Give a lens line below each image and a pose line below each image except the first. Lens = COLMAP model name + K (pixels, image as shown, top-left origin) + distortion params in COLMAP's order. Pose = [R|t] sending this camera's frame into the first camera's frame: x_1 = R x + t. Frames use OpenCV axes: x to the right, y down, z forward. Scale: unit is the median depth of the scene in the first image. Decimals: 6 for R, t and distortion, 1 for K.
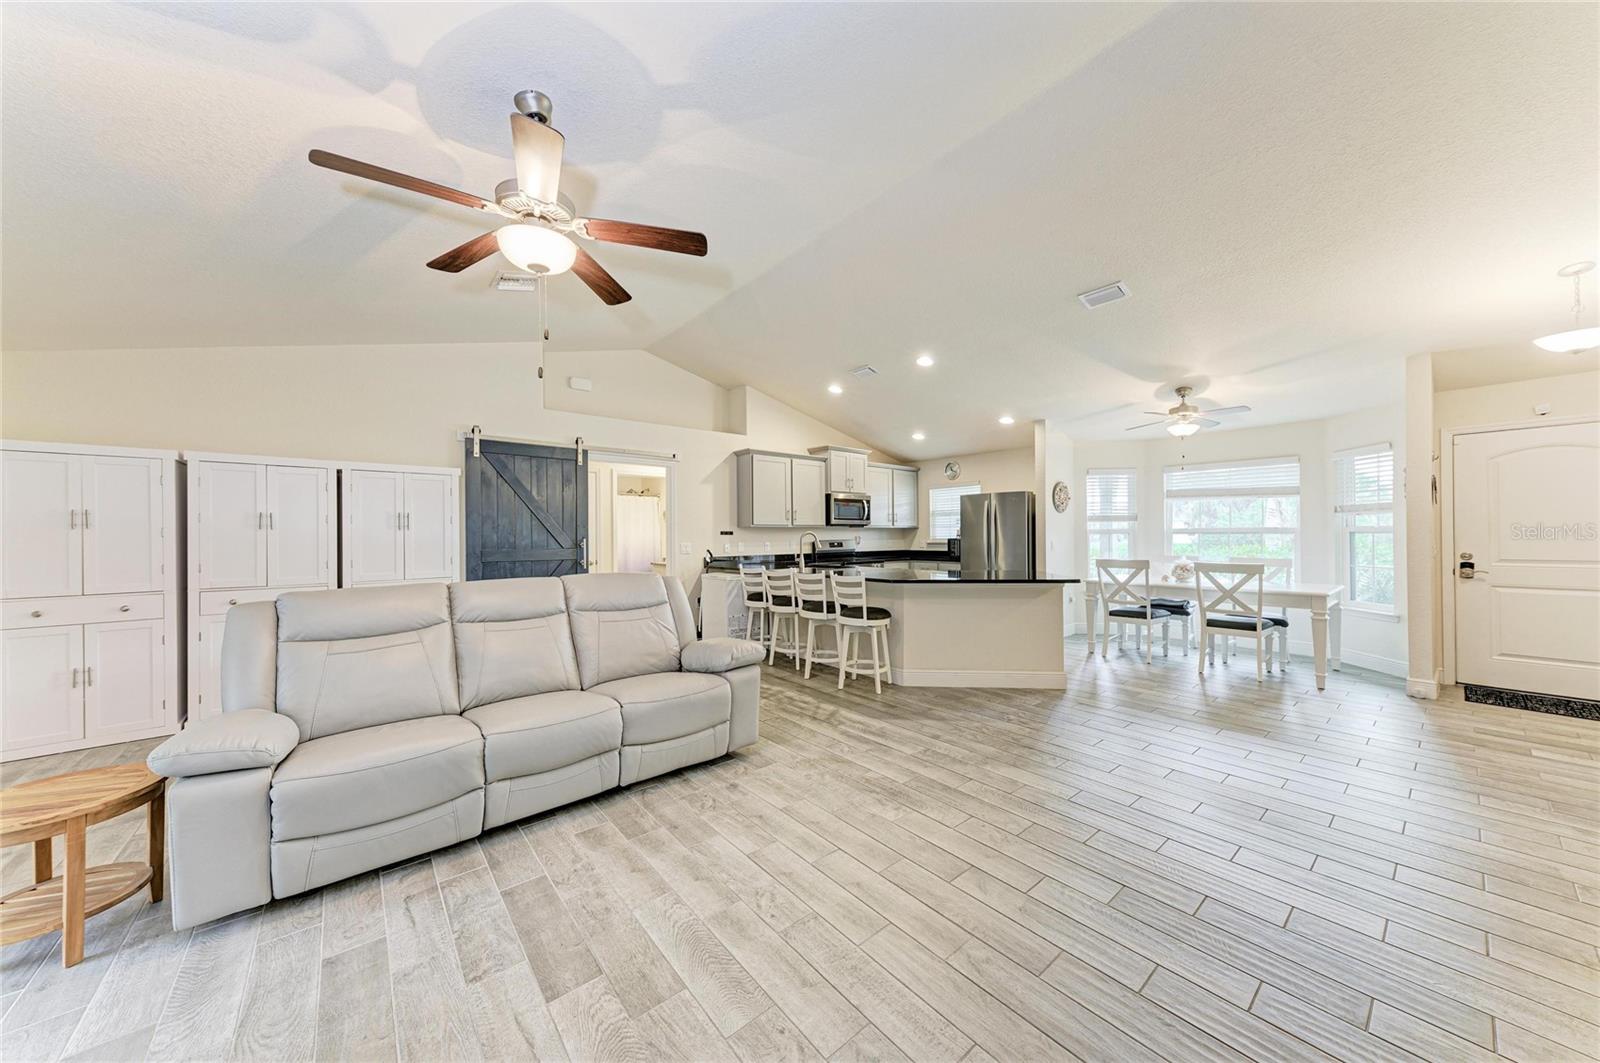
lens RADIAL K [[538.9, 0, 800.0], [0, 538.9, 532.0], [0, 0, 1]] dist [0.016394, -0.002917]
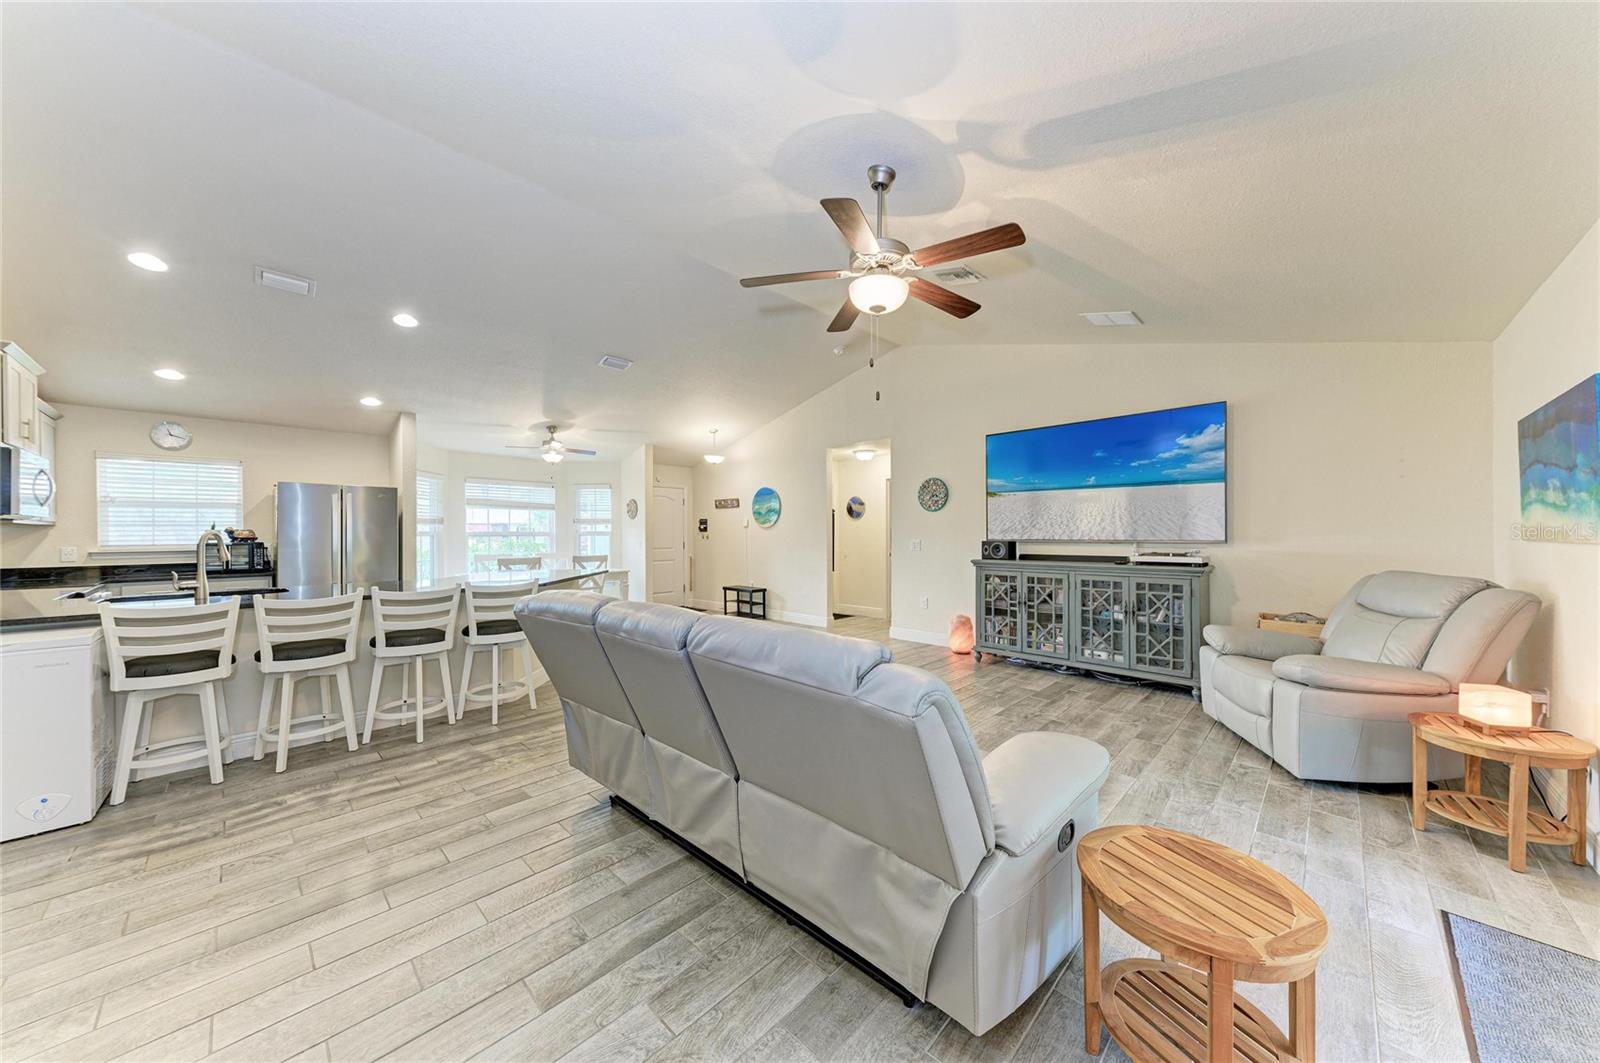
lens RADIAL K [[538.9, 0, 799.9], [0, 538.9, 534.3], [0, 0, 1]] dist [0.016394, -0.002917]
pose [[-0.107692, 0.005502, 0.994169, -0.652720], [0.000731, 0.999985, -0.005455, 0.006930], [-0.994184, 0.000139, -0.107694, 0.518876]]
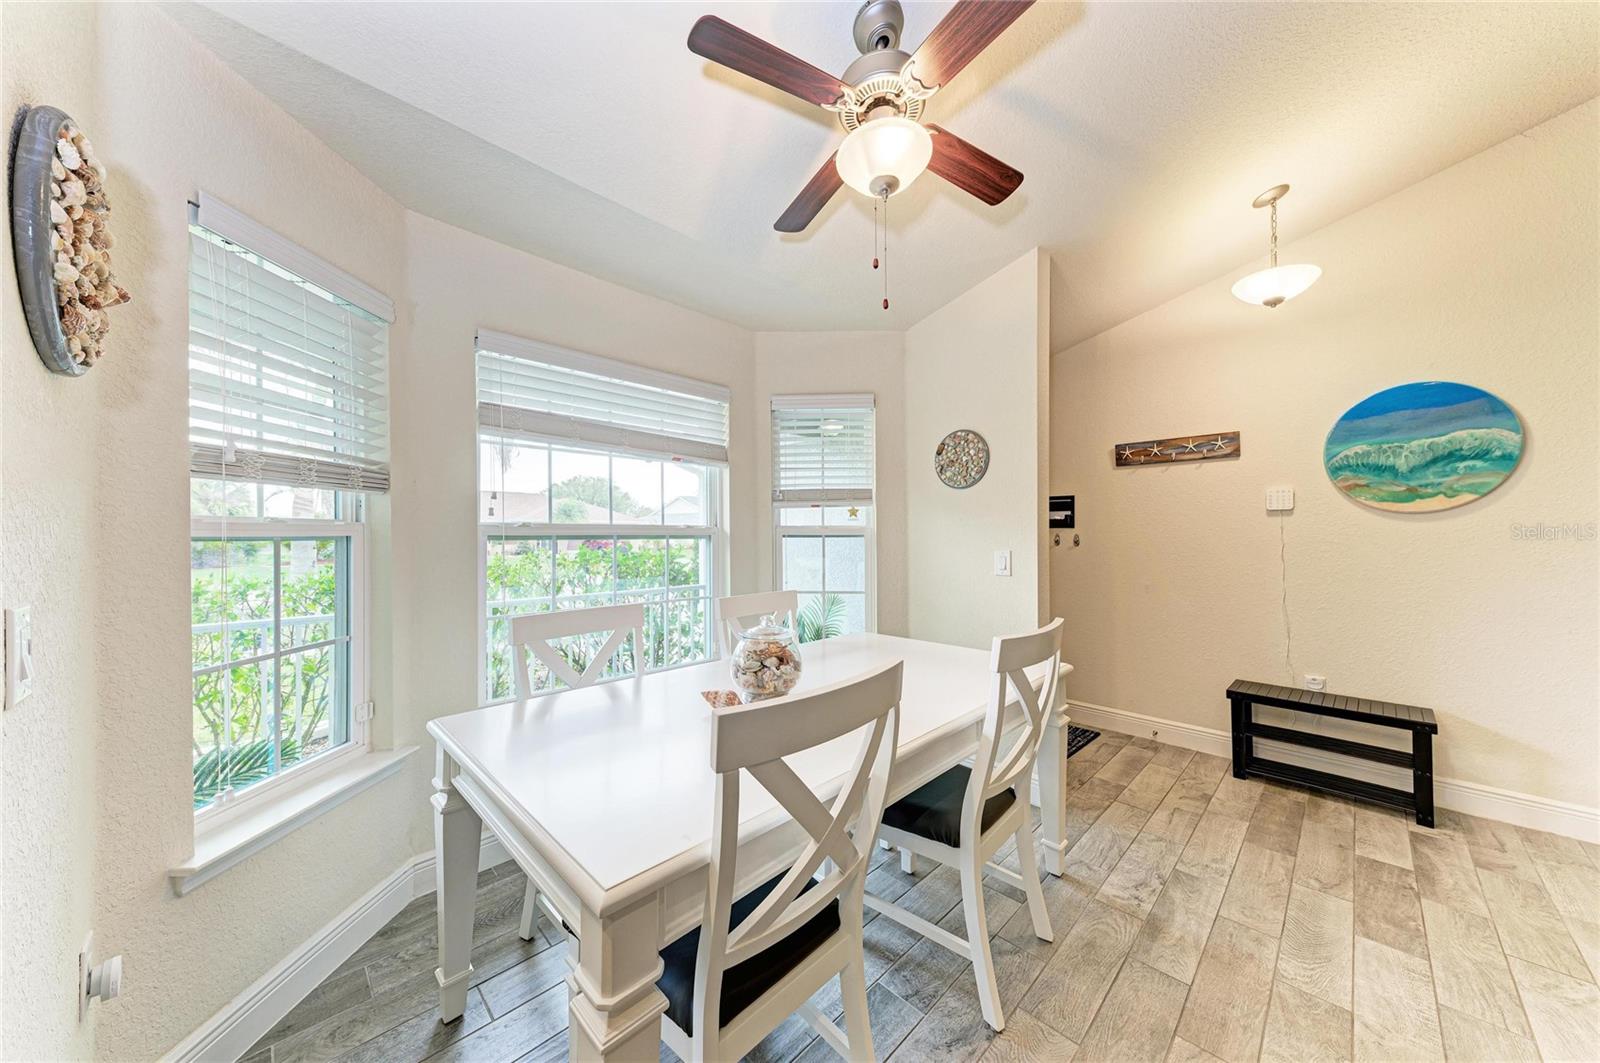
lens RADIAL K [[538.9, 0, 801.6], [0, 538.9, 534.8], [0, 0, 1]] dist [0.016394, -0.002917]
pose [[-0.087271, 0.007459, 0.996157, 0.419842], [-0.000827, 0.999971, -0.007560, 0.003609], [-0.996184, -0.001483, -0.087262, 1.027178]]
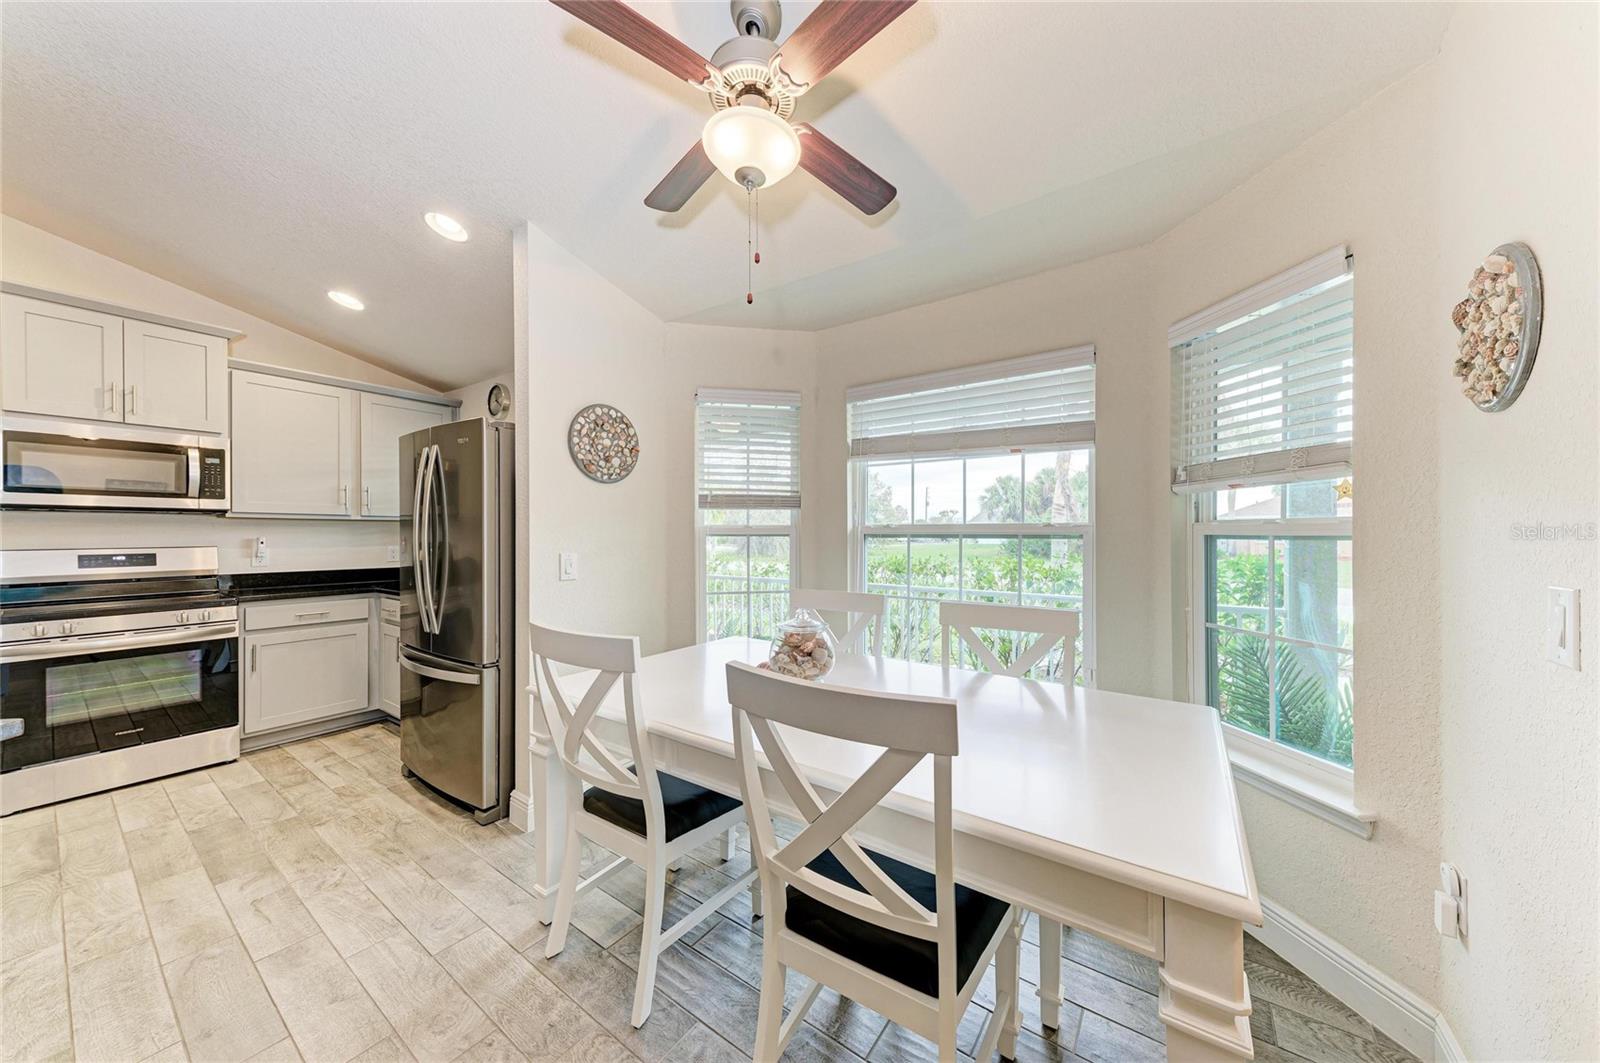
lens RADIAL K [[538.9, 0, 803.7], [0, 538.9, 534.2], [0, 0, 1]] dist [0.016394, -0.002917]
pose [[0.965045, 0.005600, 0.262024, 0.635657], [-0.006867, 0.999969, 0.003920, 0.000181], [-0.261994, -0.005583, 0.965053, 0.705959]]
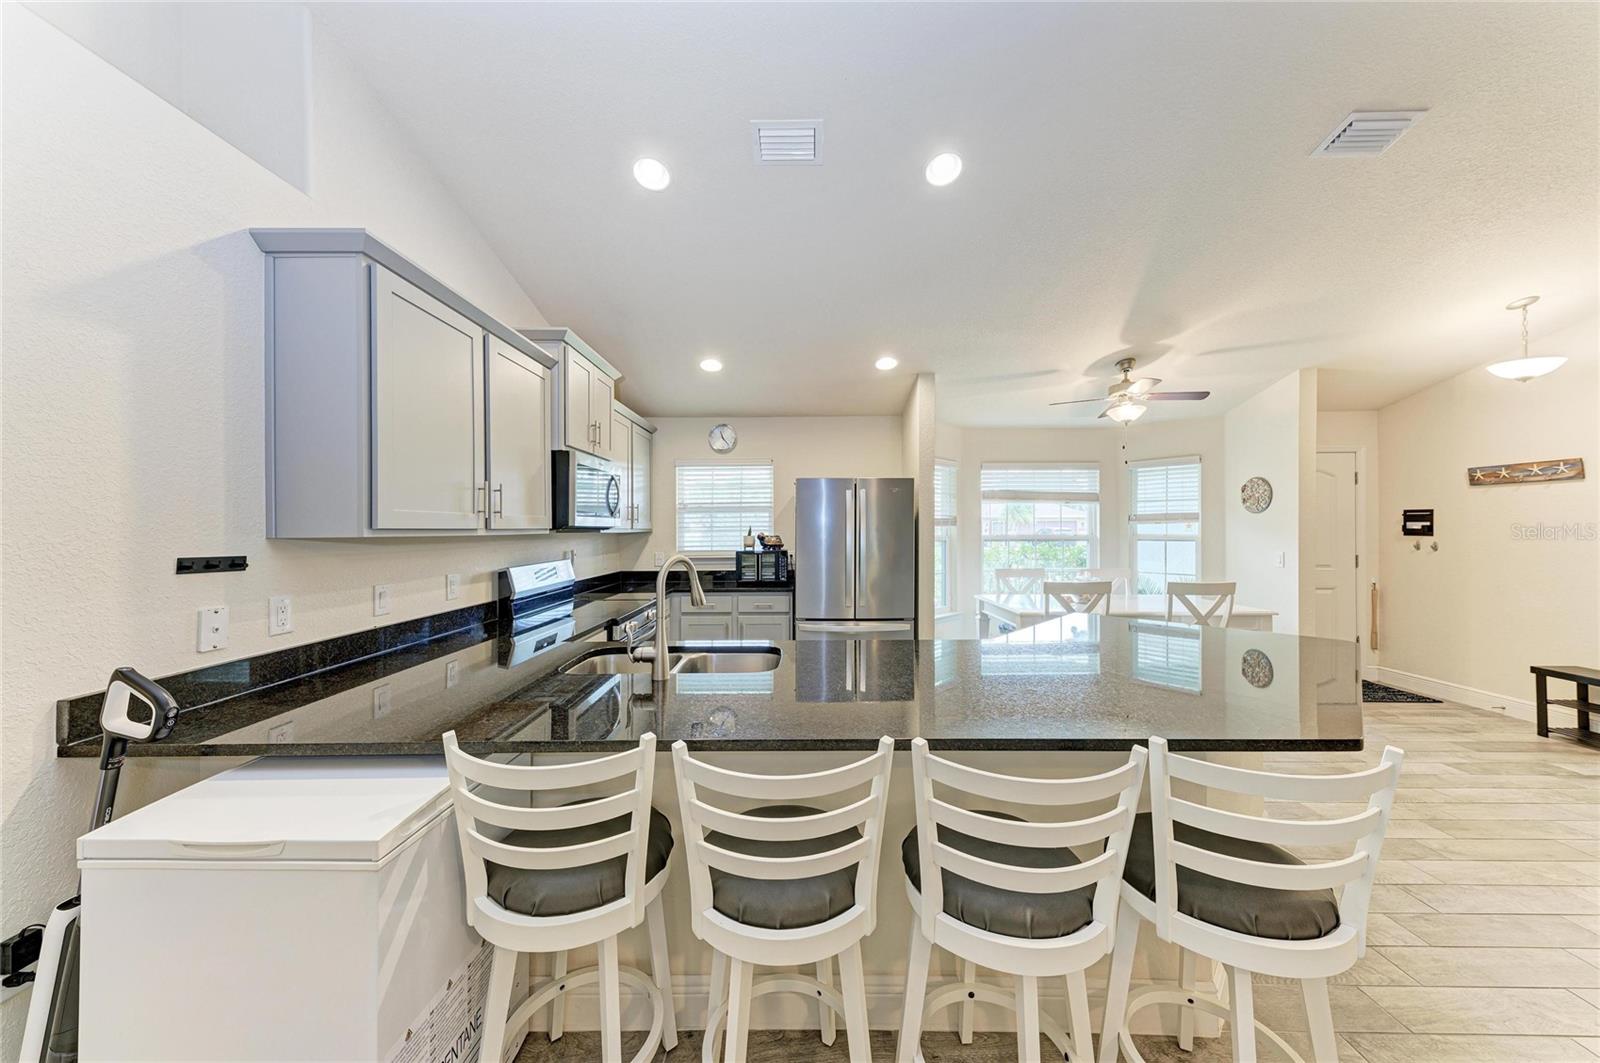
lens RADIAL K [[538.9, 0, 798.5], [0, 538.9, 529.4], [0, 0, 1]] dist [0.016394, -0.002917]
pose [[0.645684, 0.002264, 0.763602, -0.191861], [-0.002892, 0.999996, -0.000520, -0.017146], [-0.763600, -0.001872, 0.645687, 0.824504]]
